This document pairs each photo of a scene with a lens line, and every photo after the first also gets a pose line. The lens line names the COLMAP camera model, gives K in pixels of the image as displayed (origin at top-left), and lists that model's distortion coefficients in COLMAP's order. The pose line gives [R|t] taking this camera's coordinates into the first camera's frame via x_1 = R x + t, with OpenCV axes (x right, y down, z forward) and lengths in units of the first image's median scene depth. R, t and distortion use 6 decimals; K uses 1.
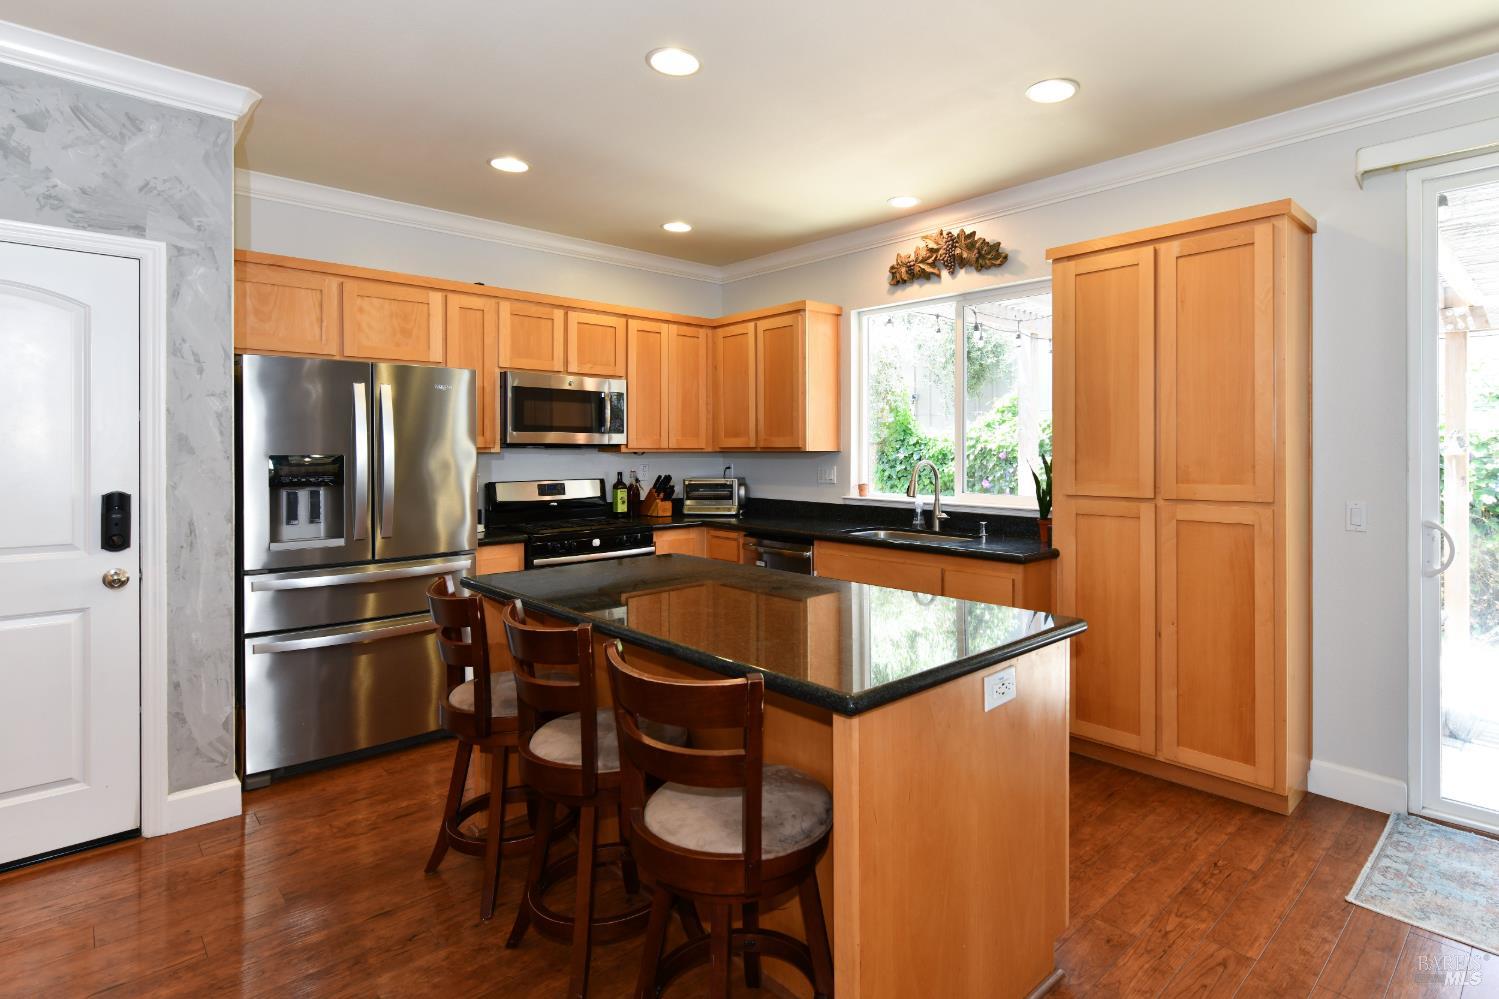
lens RADIAL K [[743.2, 0, 791.9], [0, 743.2, 449.0], [0, 0, 1]] dist [0.000749, -0.001017]
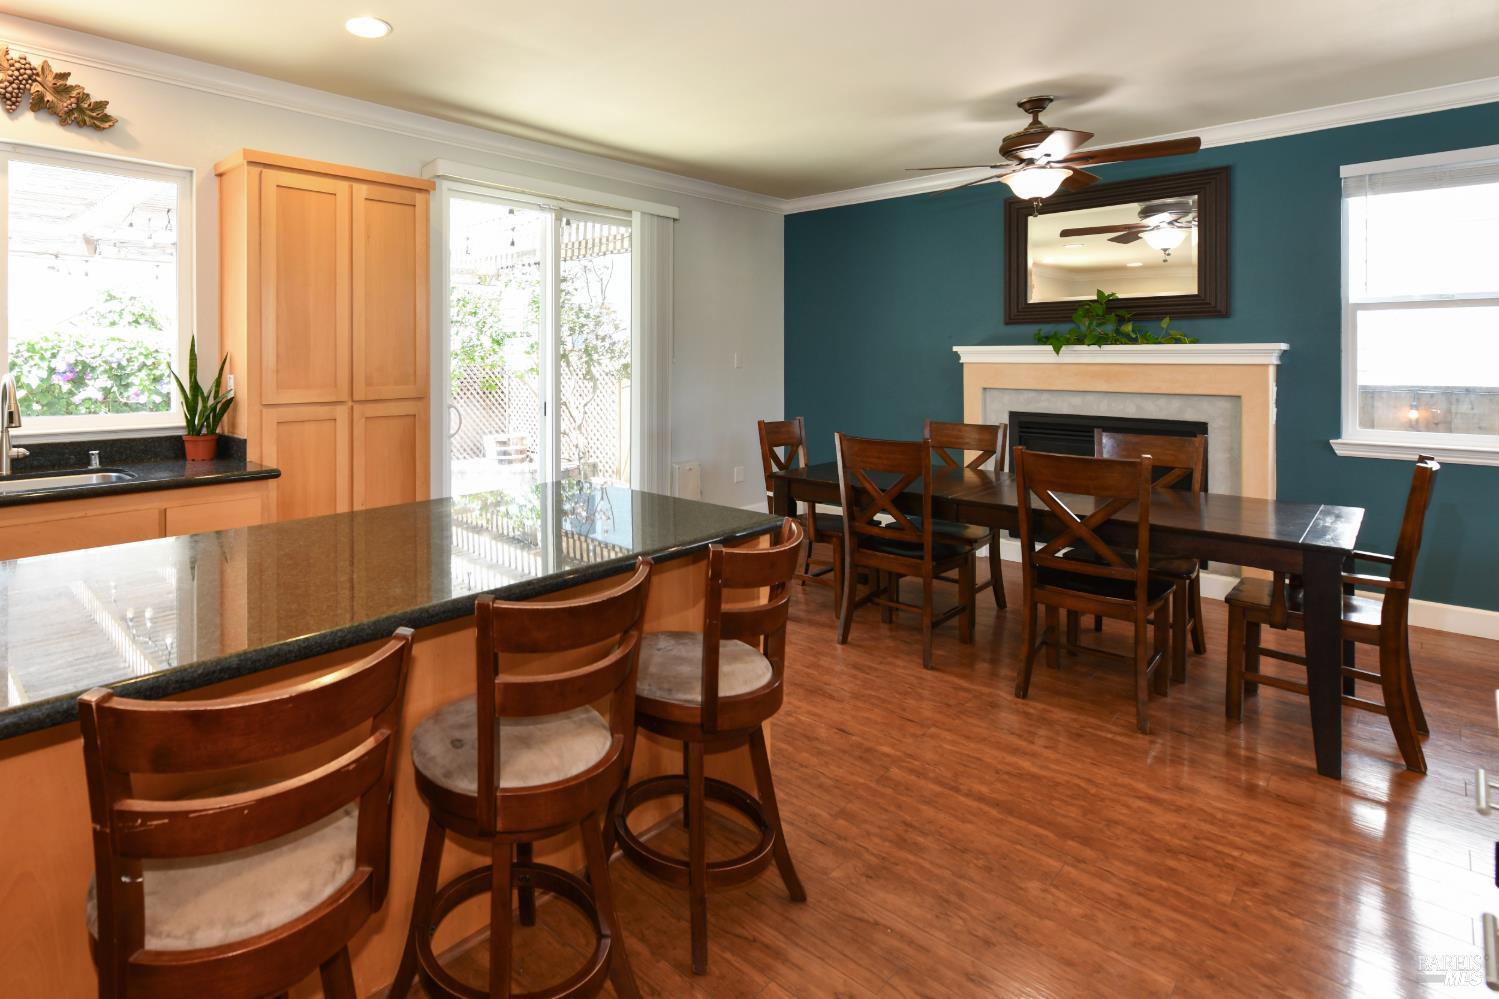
lens RADIAL K [[823.2, 0, 721.8], [0, 823.2, 354.5], [0, 0, 1]] dist [0.002033, -0.004715]
pose [[-0.020485, 0.006314, 0.999770, -0.584636], [-0.001862, 0.999978, -0.006353, 0.000944], [-0.999788, -0.001992, -0.020473, 0.326807]]
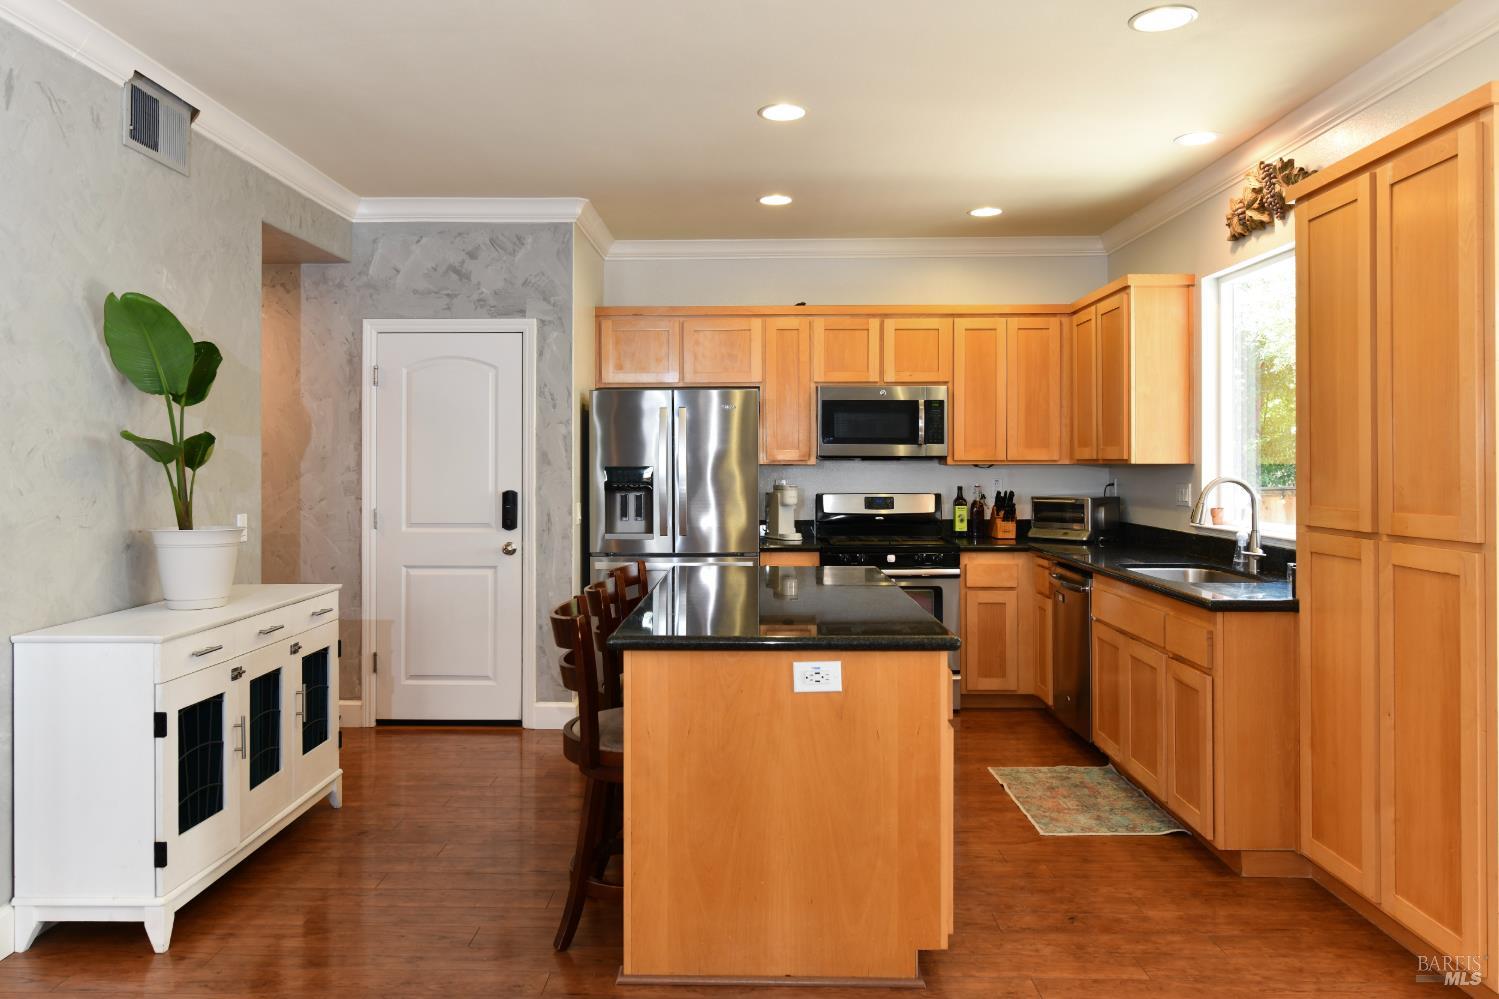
lens RADIAL K [[1015.4, 0, 739.9], [0, 1015.4, 453.0], [0, 0, 1]] dist [0.000628, -0.000300]
pose [[0.703924, -0.005452, -0.710254, 0.544216], [0.000620, 0.999975, -0.007062, -0.001749], [0.710275, 0.004531, 0.703910, -0.068092]]
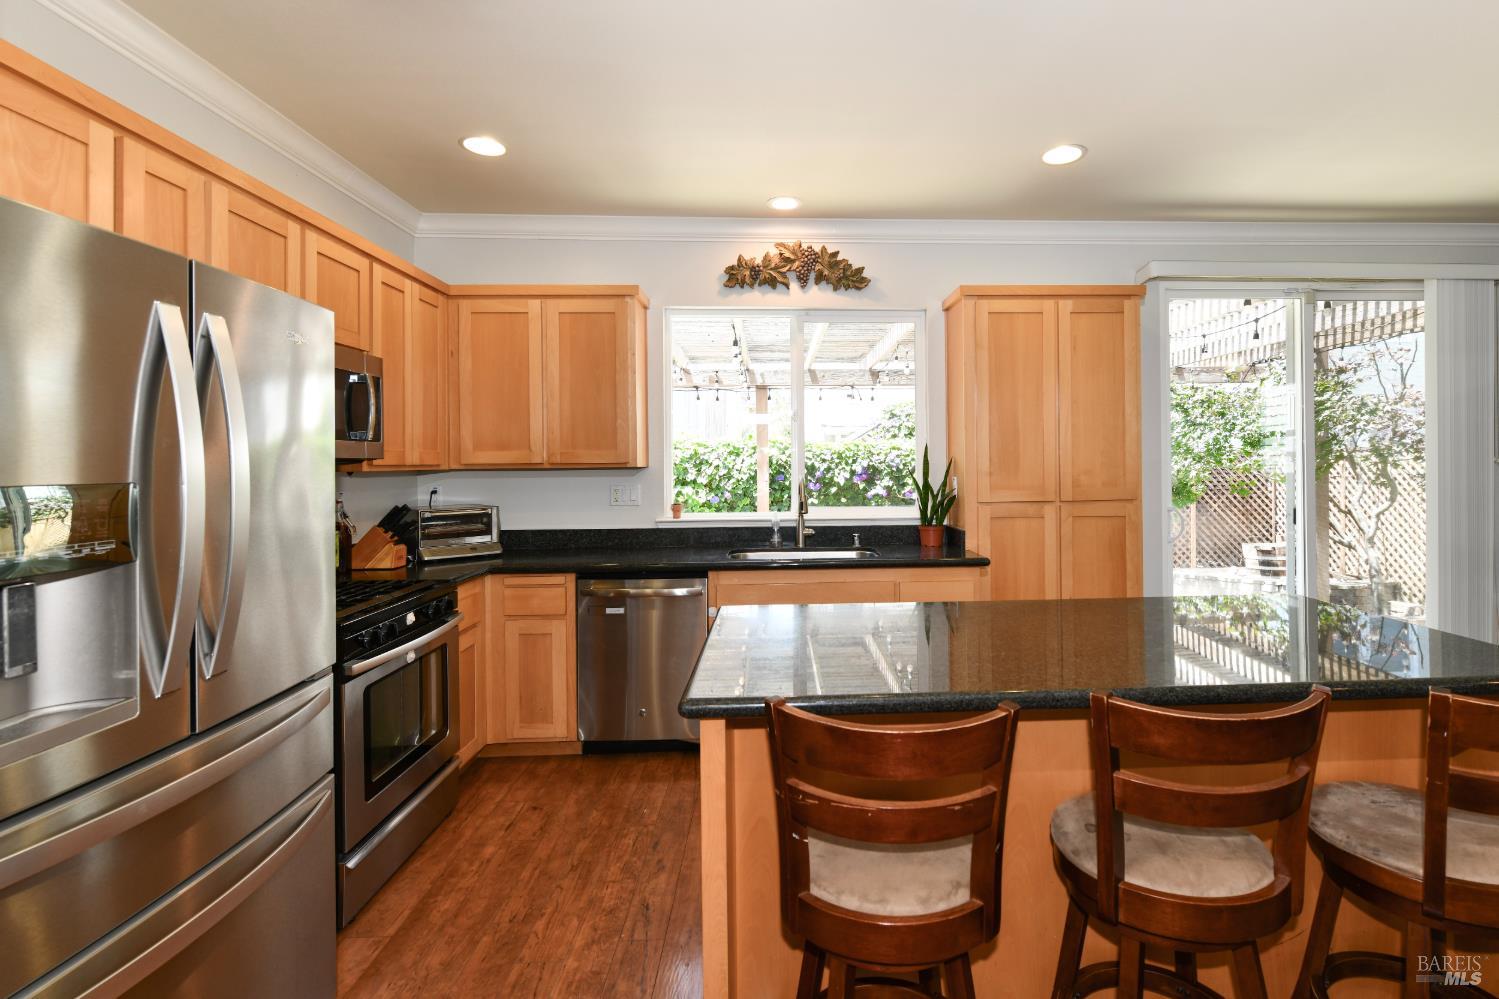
lens RADIAL K [[719.3, 0, 700.9], [0, 719.3, 457.8], [0, 0, 1]] dist [-0.011239, -0.000656]
pose [[0.665737, 0.002496, 0.746183, -0.592721], [0.006246, 0.999941, -0.008917, 0.000278], [-0.746161, 0.010597, 0.665682, 0.461749]]
